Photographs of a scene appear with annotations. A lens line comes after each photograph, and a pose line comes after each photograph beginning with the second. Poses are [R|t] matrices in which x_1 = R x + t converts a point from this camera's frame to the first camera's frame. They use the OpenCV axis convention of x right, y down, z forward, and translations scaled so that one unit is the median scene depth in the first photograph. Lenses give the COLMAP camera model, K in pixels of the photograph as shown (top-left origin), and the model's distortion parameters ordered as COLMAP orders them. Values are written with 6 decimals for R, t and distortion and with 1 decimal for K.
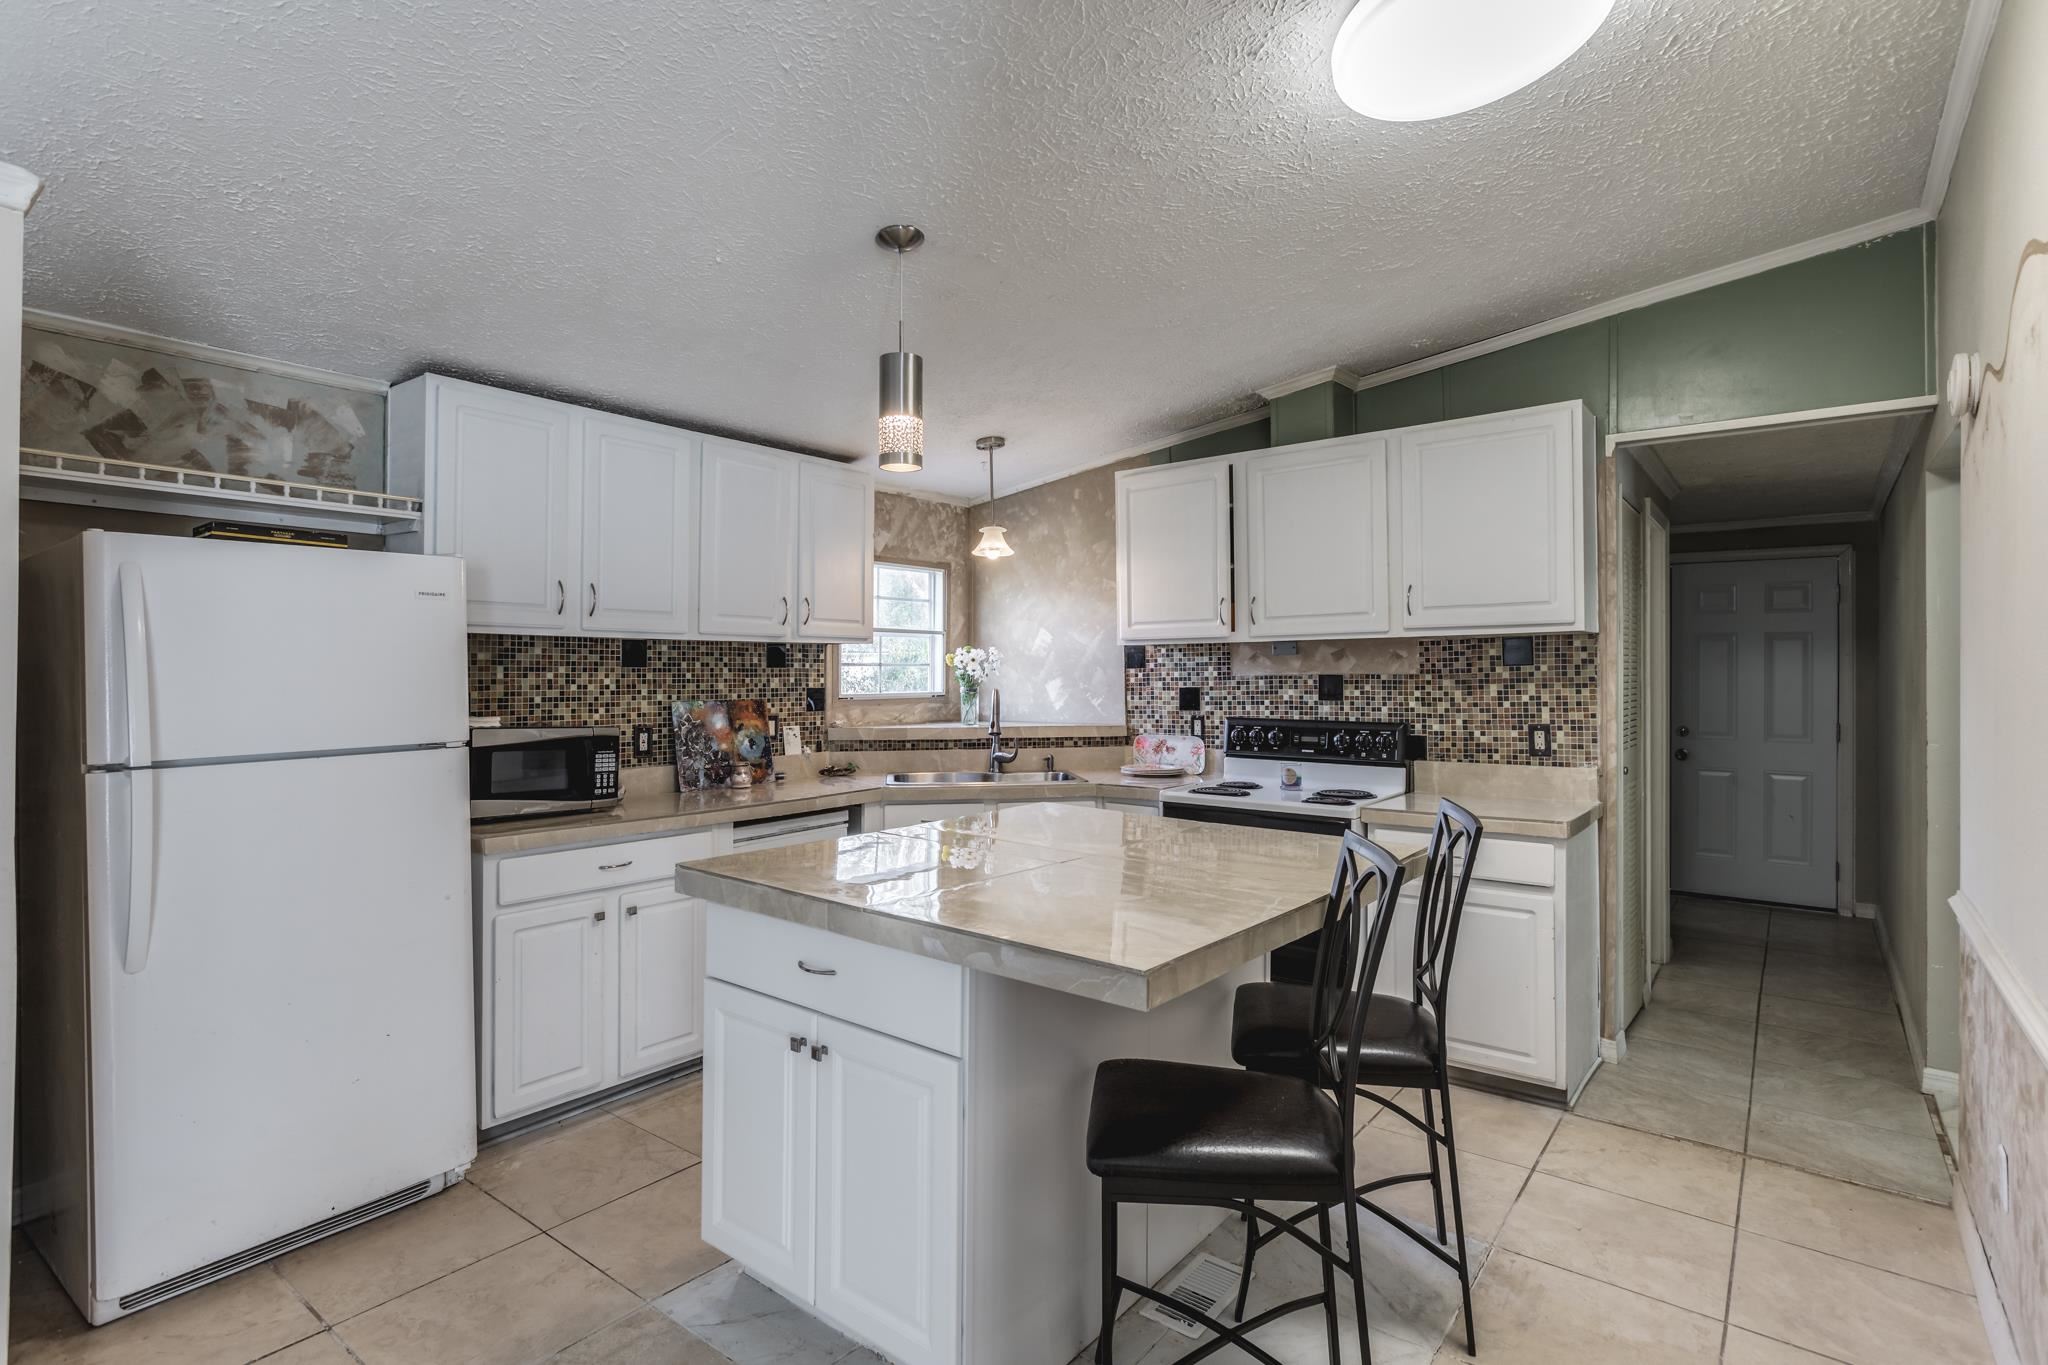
lens RADIAL K [[1001.3, 0, 1023.0], [0, 1001.3, 657.5], [0, 0, 1]] dist [-0.002354, -0.000162]
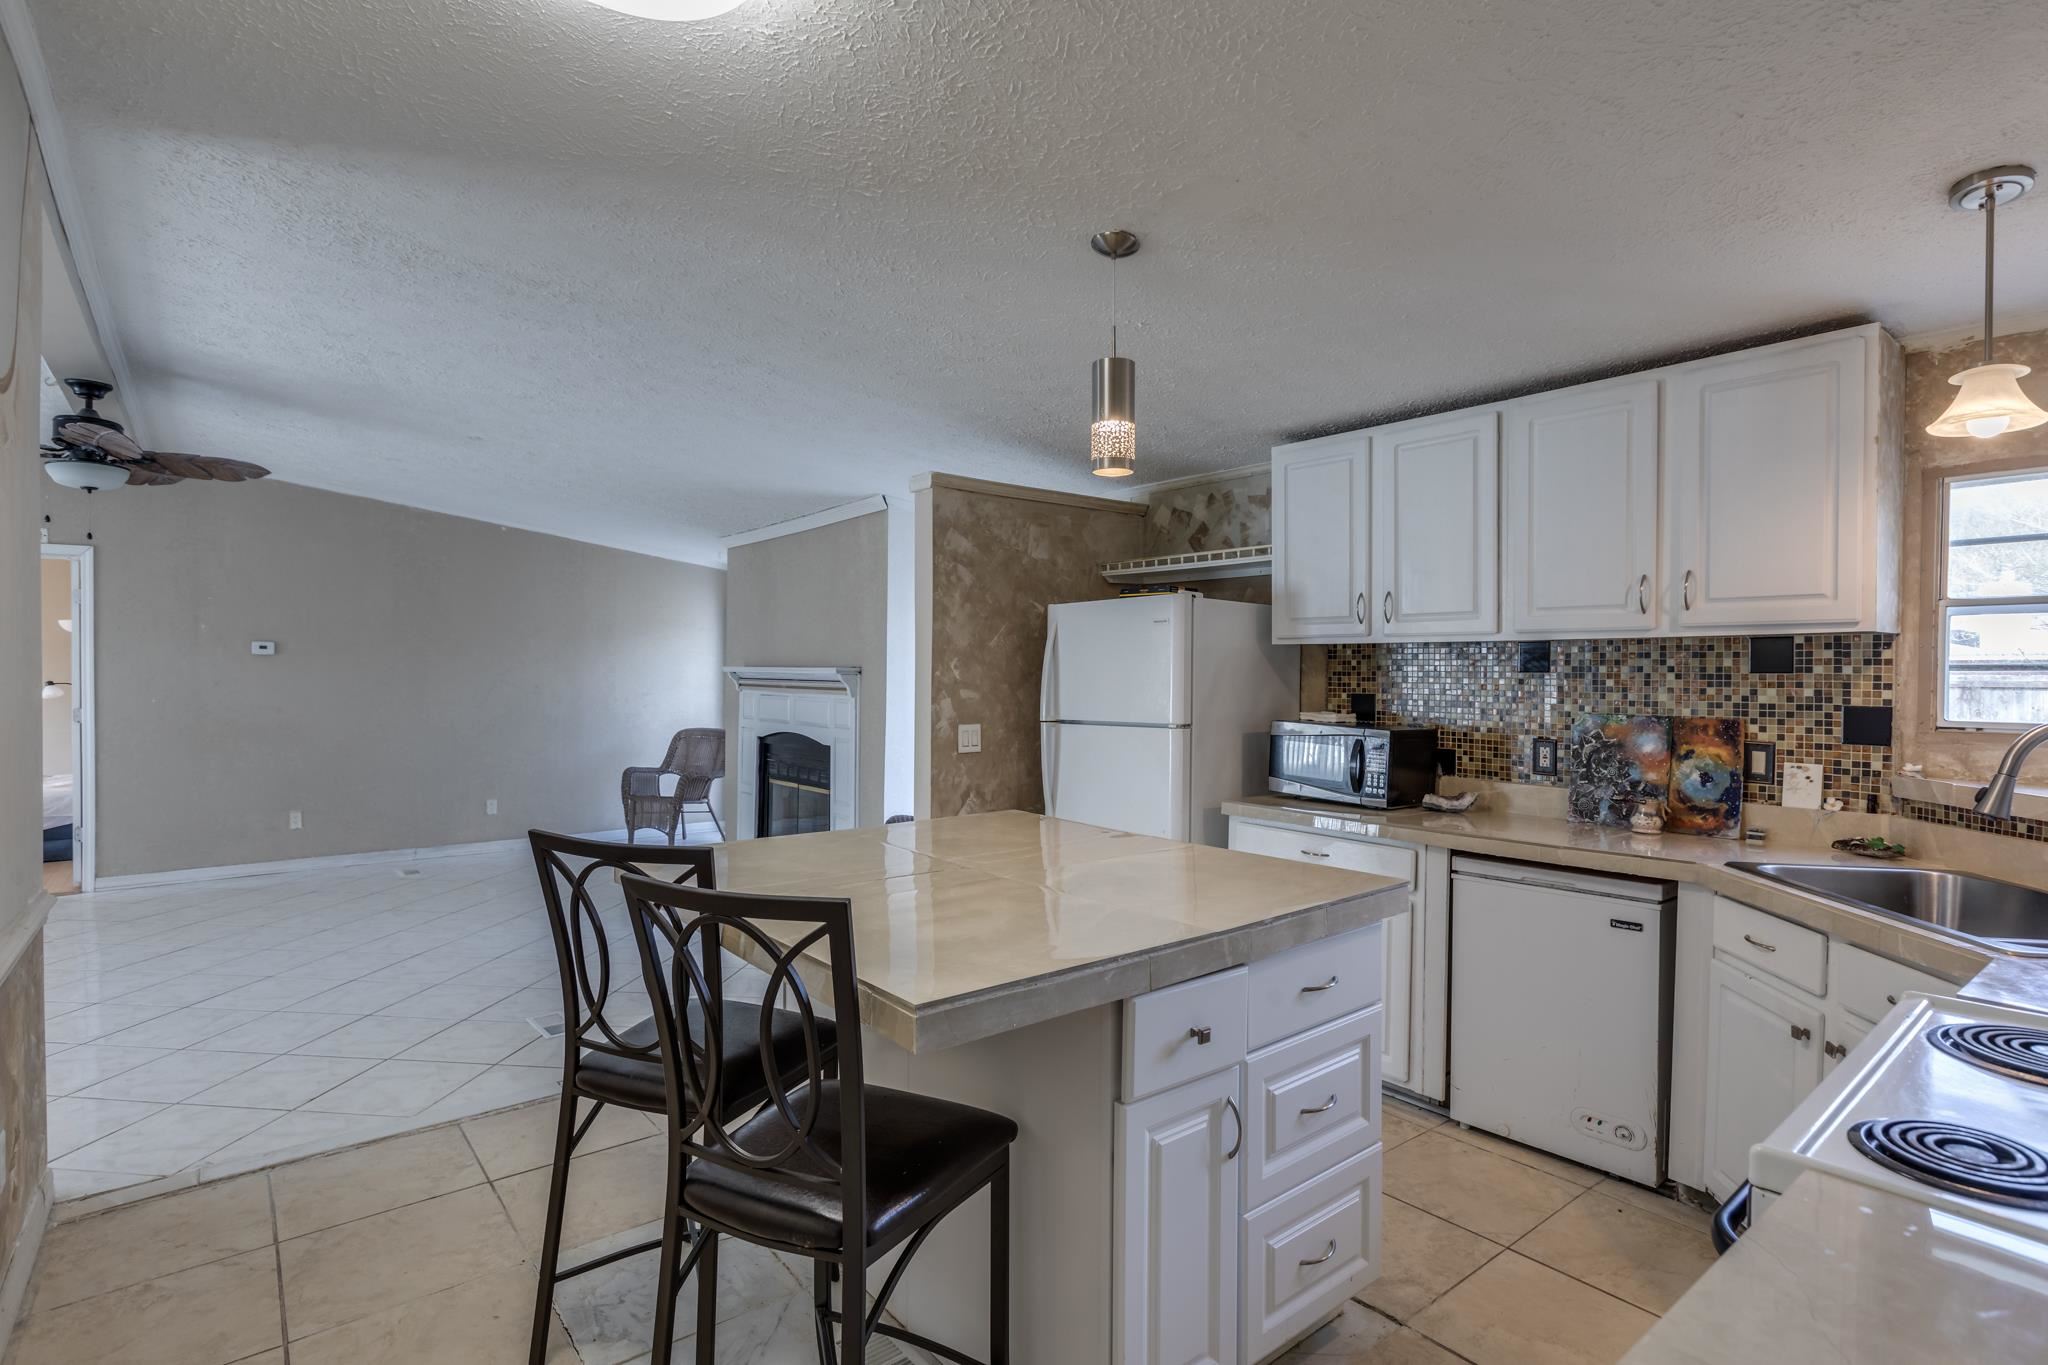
lens RADIAL K [[1011.6, 0, 1024.9], [0, 1011.6, 688.9], [0, 0, 1]] dist [0.000077, -0.000290]
pose [[-0.233005, 0.013977, -0.972375, 0.529296], [0.007369, 0.999893, 0.012607, 0.008580], [0.972448, -0.004228, -0.233084, 0.681236]]
